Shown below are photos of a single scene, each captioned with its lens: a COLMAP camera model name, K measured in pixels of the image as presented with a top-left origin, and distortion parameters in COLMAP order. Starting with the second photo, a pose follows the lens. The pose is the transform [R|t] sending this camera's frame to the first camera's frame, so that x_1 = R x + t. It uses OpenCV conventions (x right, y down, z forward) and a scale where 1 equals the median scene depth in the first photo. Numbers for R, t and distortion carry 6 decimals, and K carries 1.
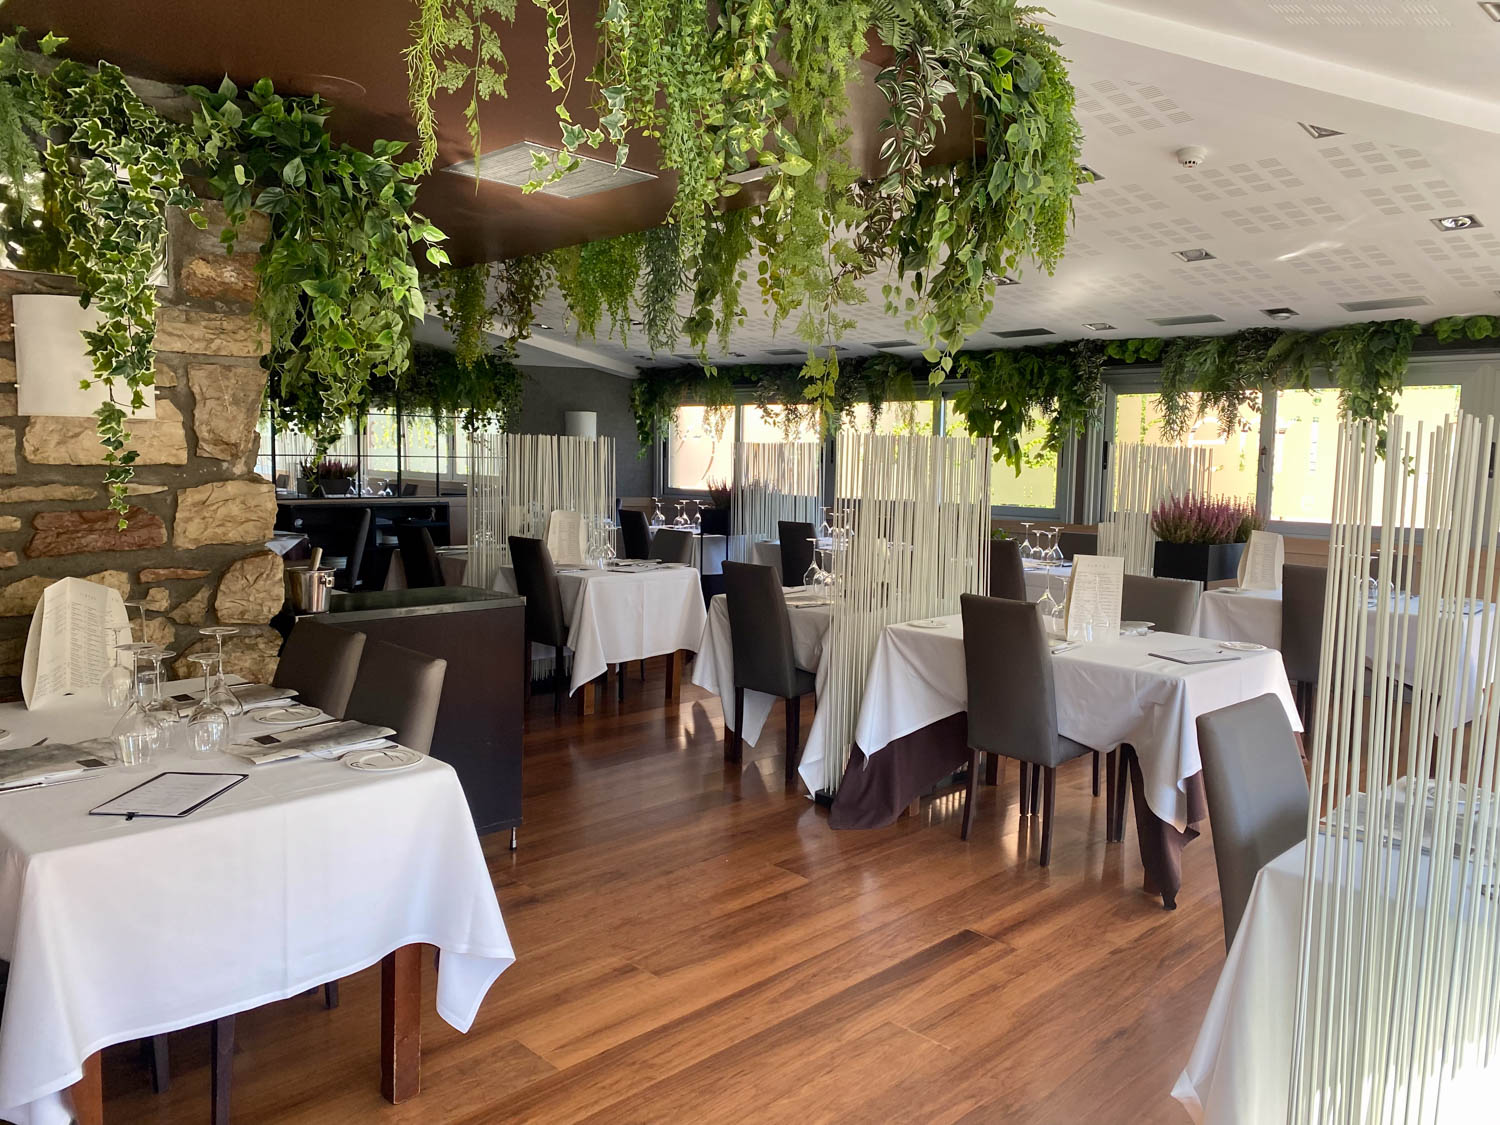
lens RADIAL K [[1141.0, 0, 755.5], [0, 1141.0, 566.2], [0, 0, 1]] dist [0.125181, -0.204356]
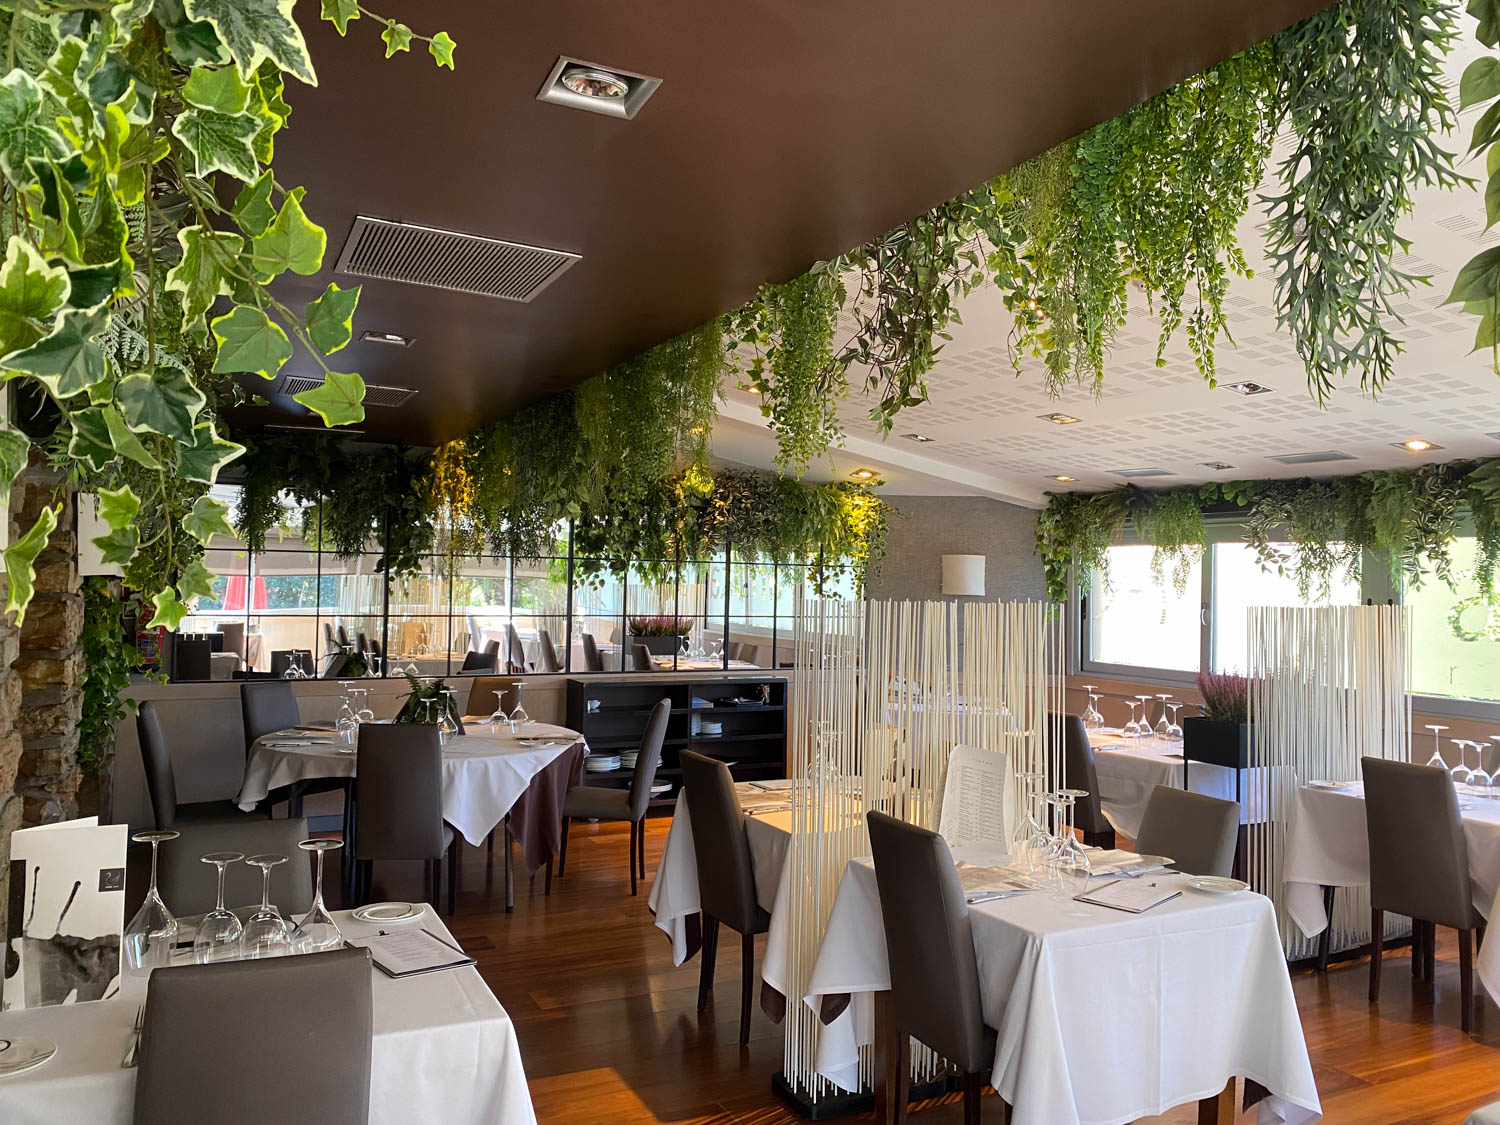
lens RADIAL K [[1157.5, 0, 759.7], [0, 1157.5, 566.4], [0, 0, 1]] dist [0.004286, 0.005169]
pose [[0.955133, -0.003607, -0.296156, -0.077120], [-0.032660, 0.992545, -0.117419, -0.048351], [0.294372, 0.121823, 0.947895, 0.346677]]
